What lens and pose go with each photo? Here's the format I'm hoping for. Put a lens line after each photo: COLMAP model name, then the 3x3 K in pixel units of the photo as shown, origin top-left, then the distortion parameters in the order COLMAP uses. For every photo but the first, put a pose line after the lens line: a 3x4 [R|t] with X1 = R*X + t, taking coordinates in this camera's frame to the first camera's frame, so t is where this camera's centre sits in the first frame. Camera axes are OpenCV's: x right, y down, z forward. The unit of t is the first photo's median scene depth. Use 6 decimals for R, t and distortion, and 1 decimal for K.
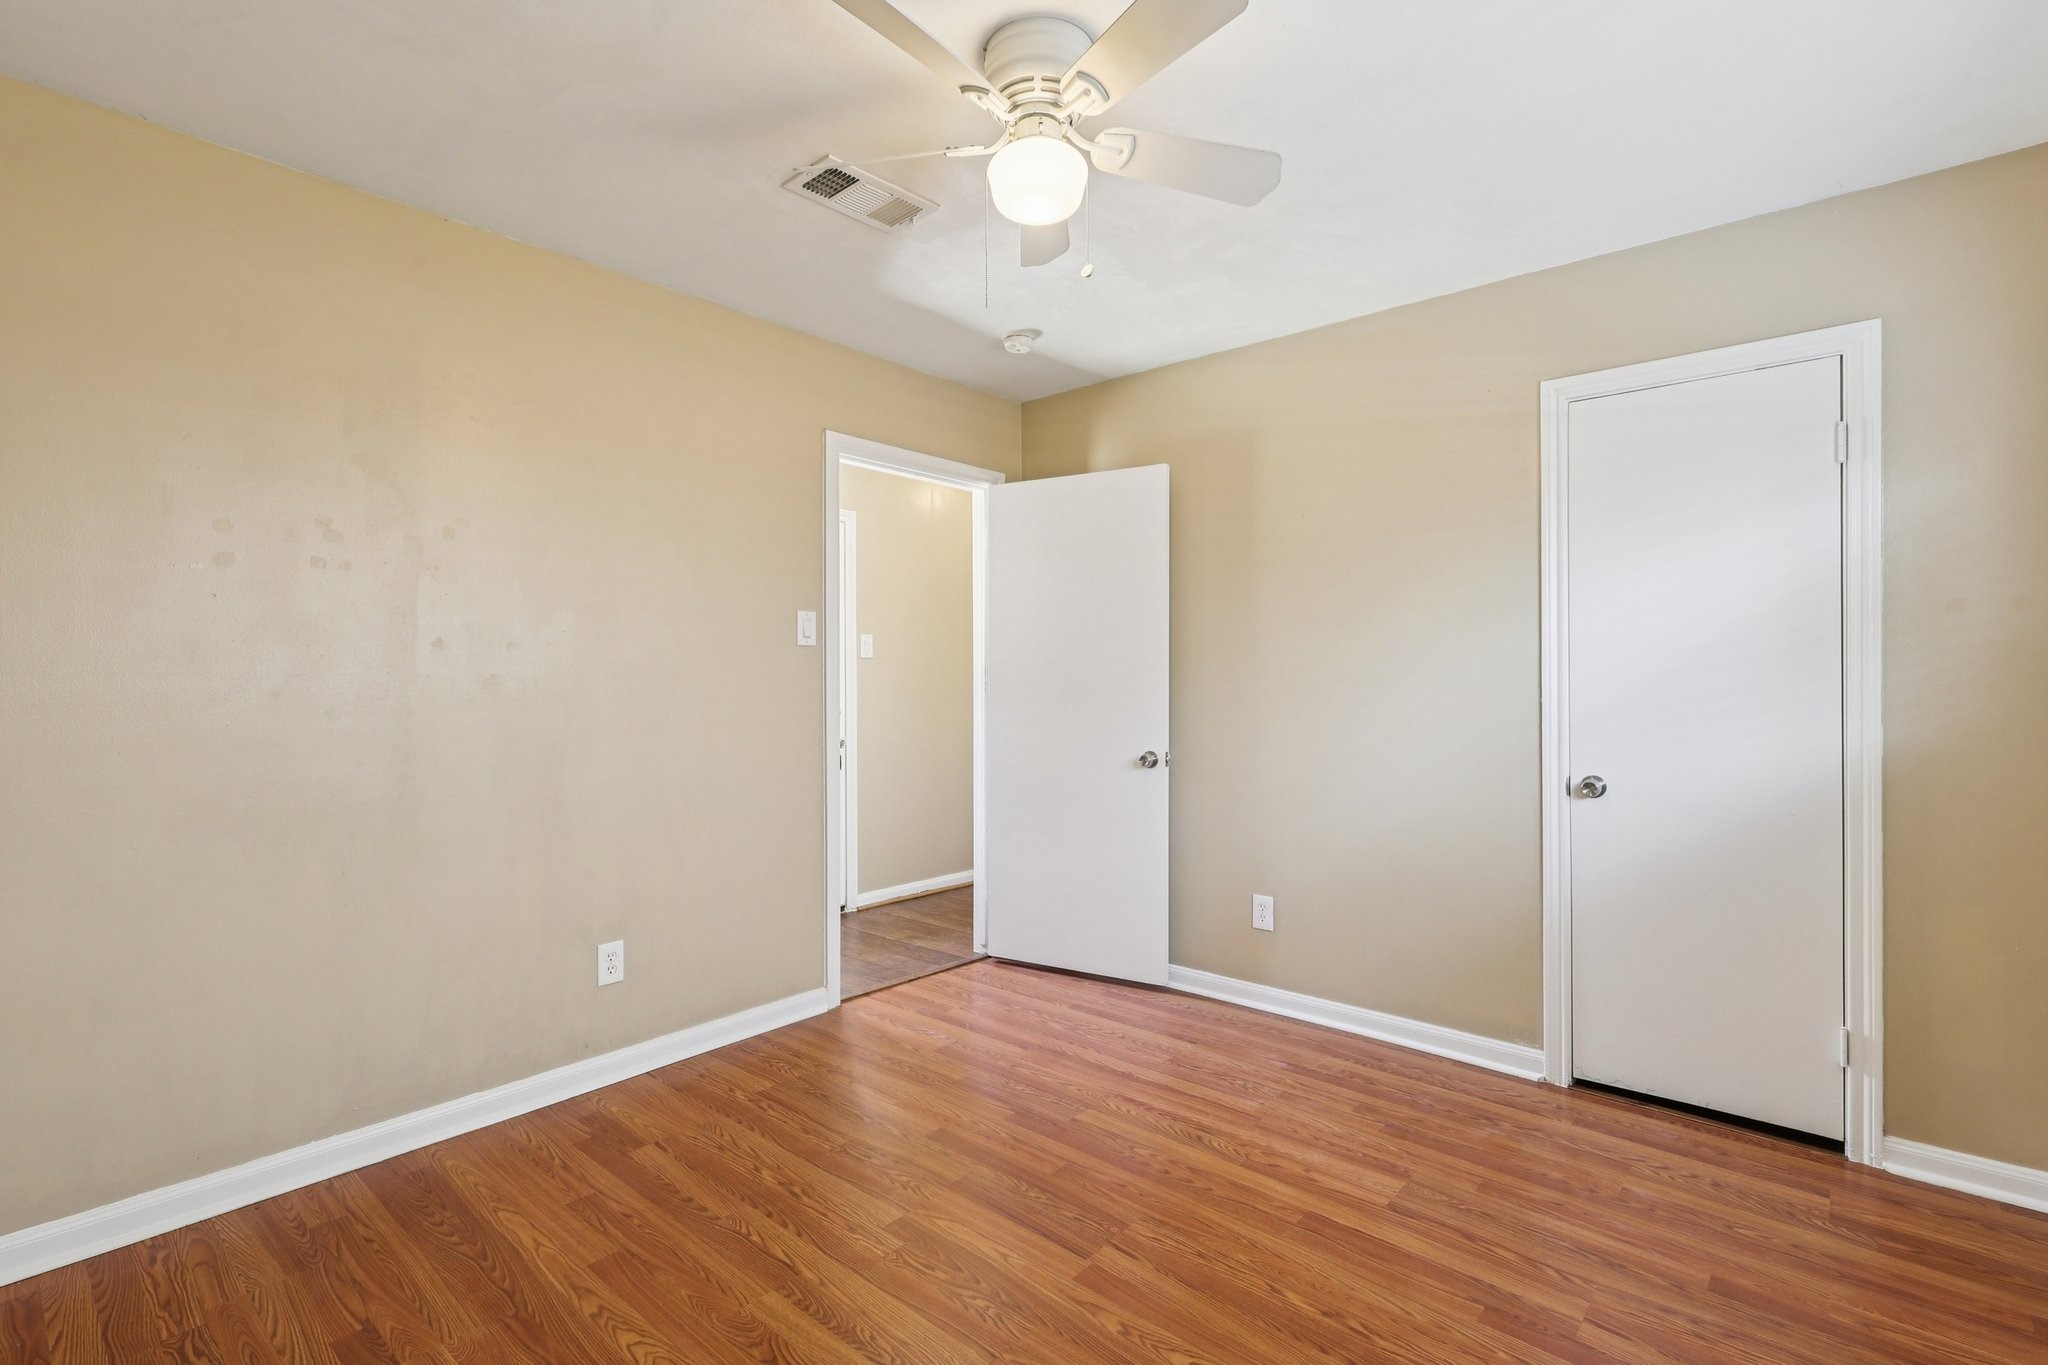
lens RADIAL K [[952.6, 0, 1029.4], [0, 952.6, 669.5], [0, 0, 1]] dist [-0.003345, 0.001513]
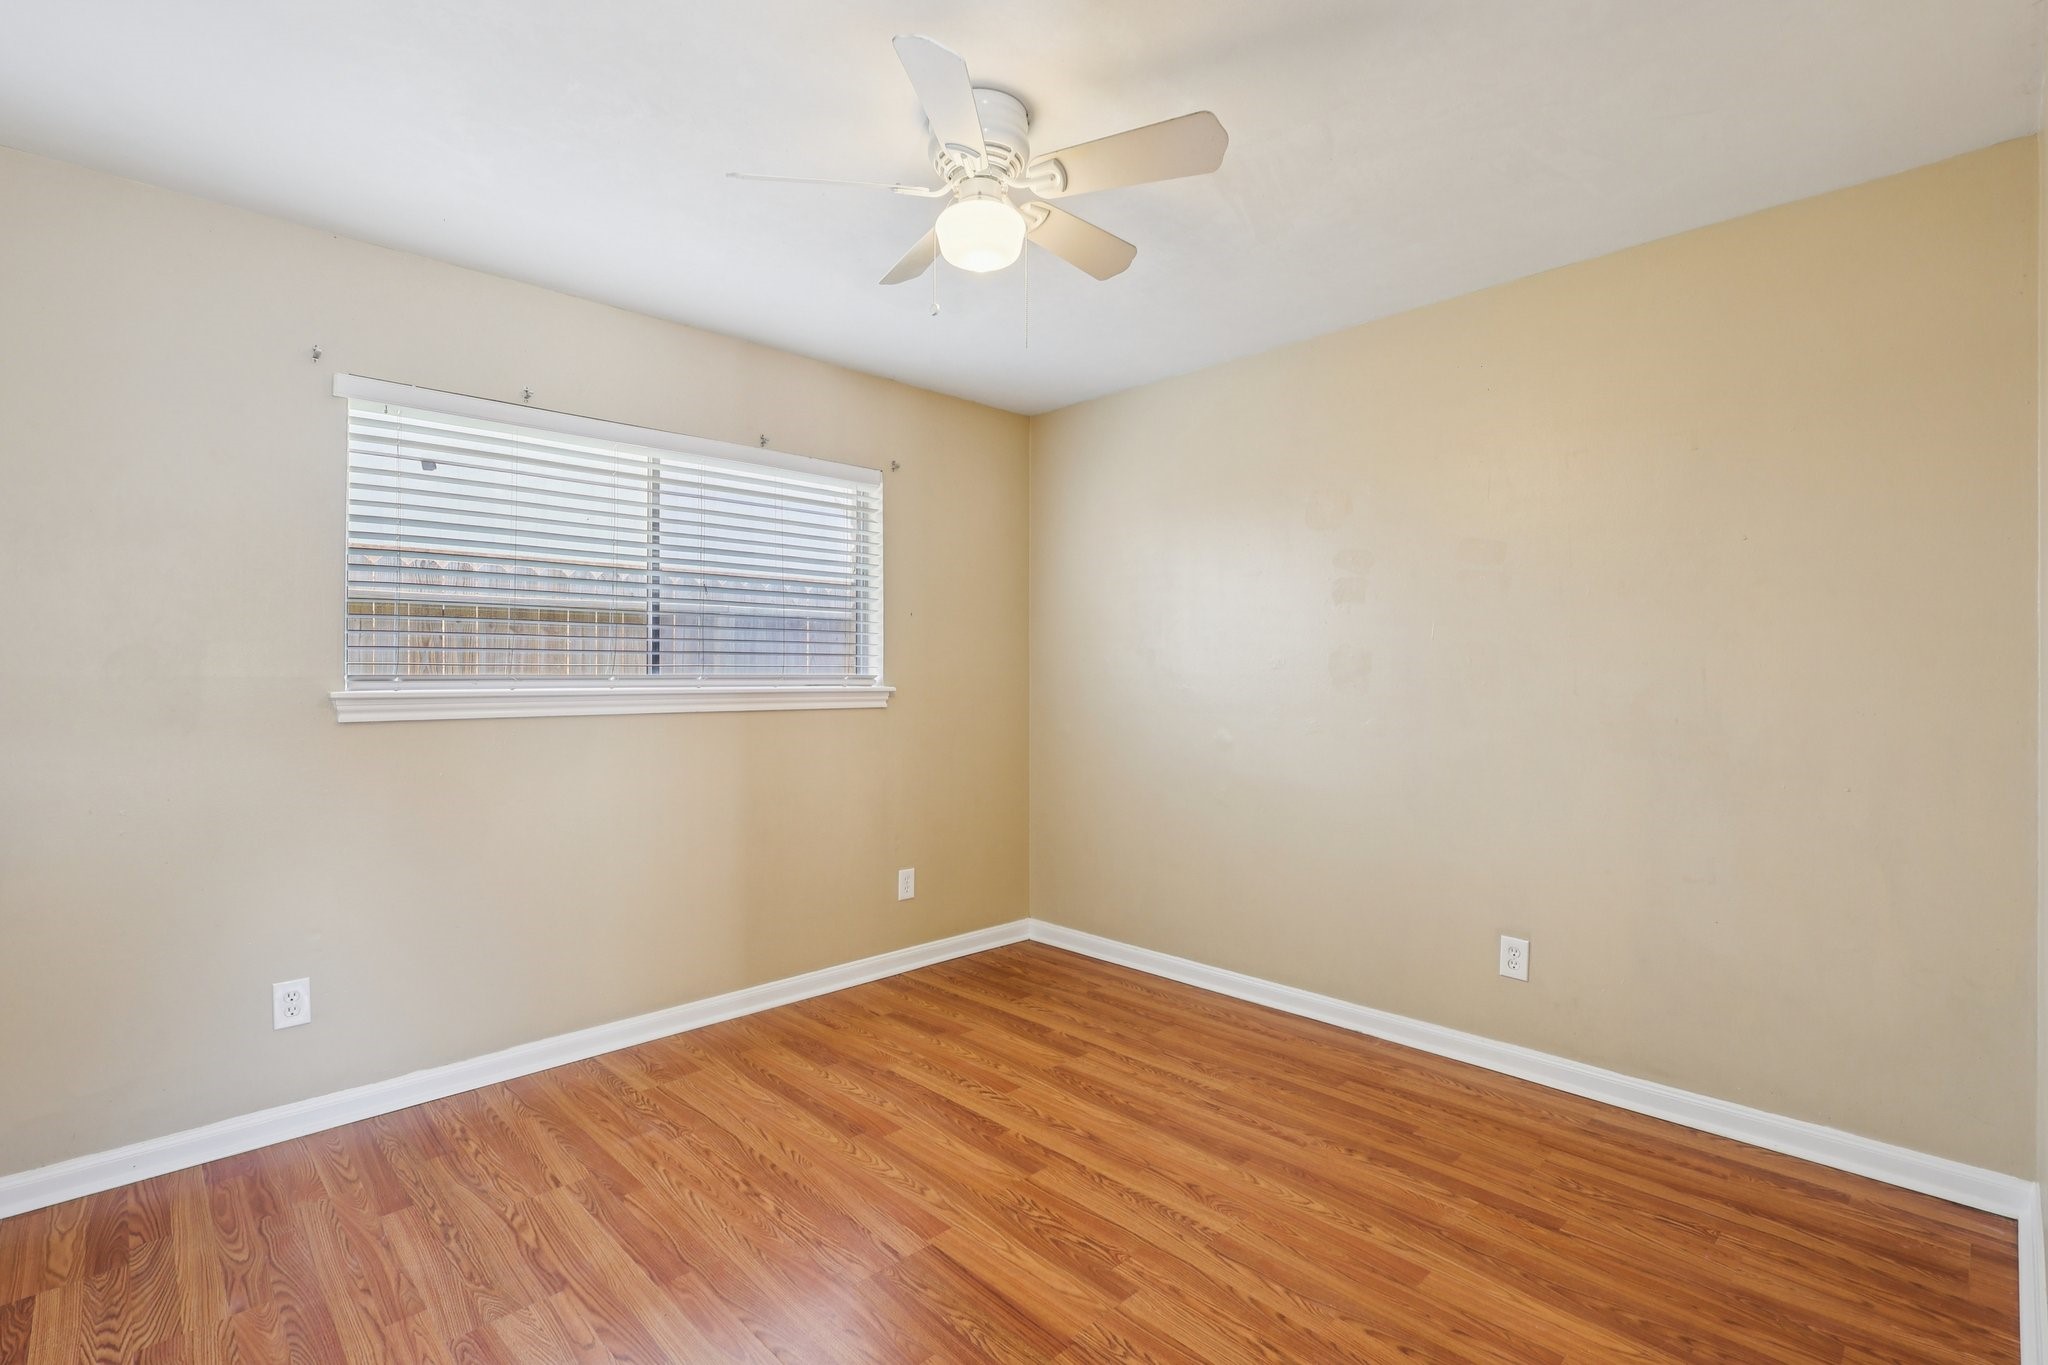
lens RADIAL K [[952.6, 0, 1023.3], [0, 952.6, 684.2], [0, 0, 1]] dist [-0.003345, 0.001513]
pose [[-0.996217, 0.003877, 0.086820, -0.128604], [0.002971, 0.999940, -0.010563, 0.024410], [-0.086855, -0.010265, -0.996168, 1.988004]]
